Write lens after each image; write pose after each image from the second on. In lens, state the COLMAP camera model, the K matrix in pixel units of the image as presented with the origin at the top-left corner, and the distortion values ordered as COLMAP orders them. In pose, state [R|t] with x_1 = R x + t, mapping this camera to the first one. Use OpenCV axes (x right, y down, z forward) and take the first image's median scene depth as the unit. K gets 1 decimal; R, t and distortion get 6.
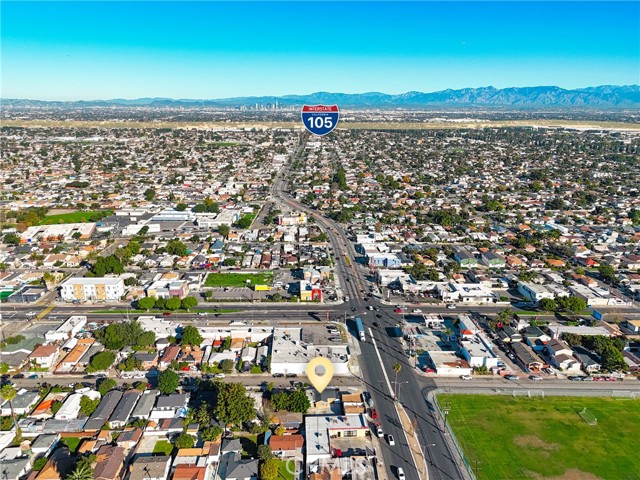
lens RADIAL K [[483.4, 0, 334.8], [0, 483.4, 240.9], [0, 0, 1]] dist [0.103298, -0.106412]
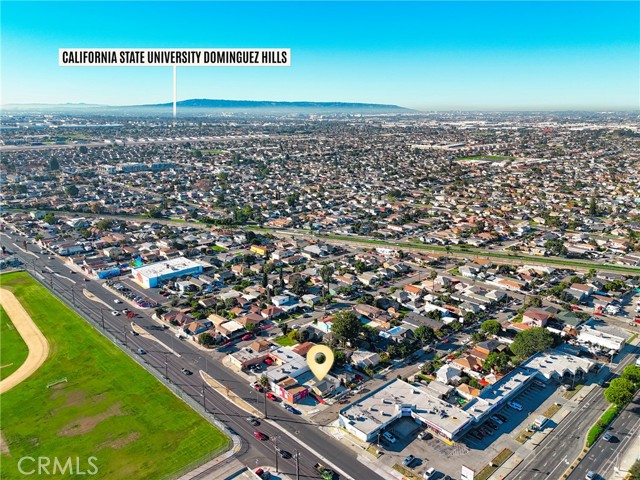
lens RADIAL K [[483.4, 0, 334.8], [0, 483.4, 240.9], [0, 0, 1]] dist [0.103298, -0.106412]
pose [[-0.755251, 0.162412, -0.634995, 0.360206], [-0.184425, 0.877012, 0.443663, -0.266760], [0.628955, 0.452186, -0.632411, 0.966122]]
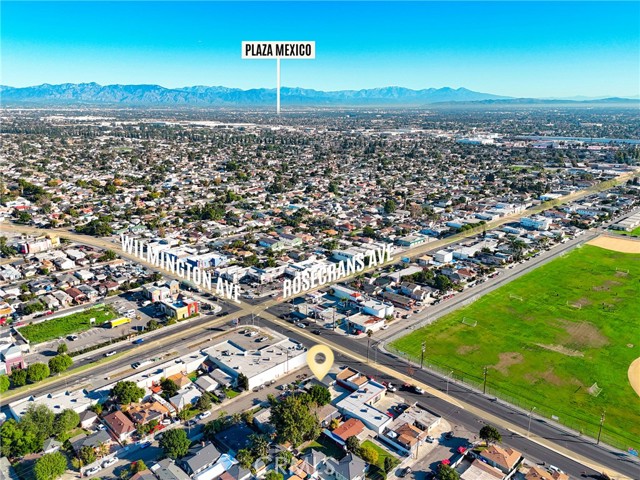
lens RADIAL K [[483.4, 0, 334.8], [0, 483.4, 240.9], [0, 0, 1]] dist [0.103298, -0.106412]
pose [[0.723673, -0.194568, 0.662149, -0.375821], [0.192326, 0.978285, 0.077266, -0.027230], [-0.662803, 0.071433, 0.745378, 0.128817]]
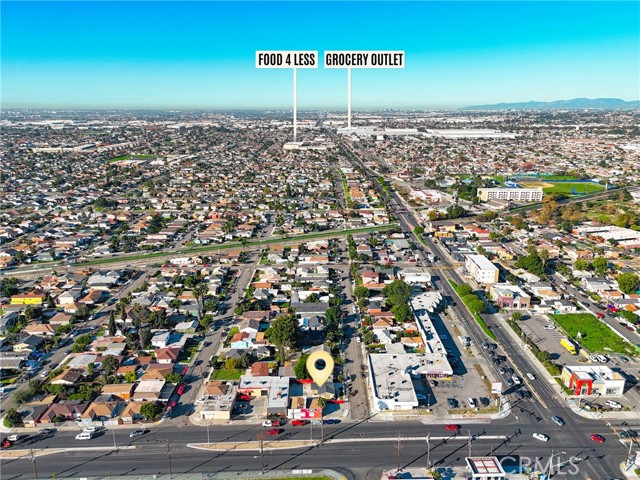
lens RADIAL K [[461.5, 0, 329.1], [0, 461.5, 237.9], [0, 0, 1]] dist [0.094823, -0.078952]
pose [[-0.034093, 0.262407, -0.964355, 0.539156], [-0.265857, 0.927768, 0.261851, -0.156527], [0.963409, 0.265308, 0.038132, 0.554958]]
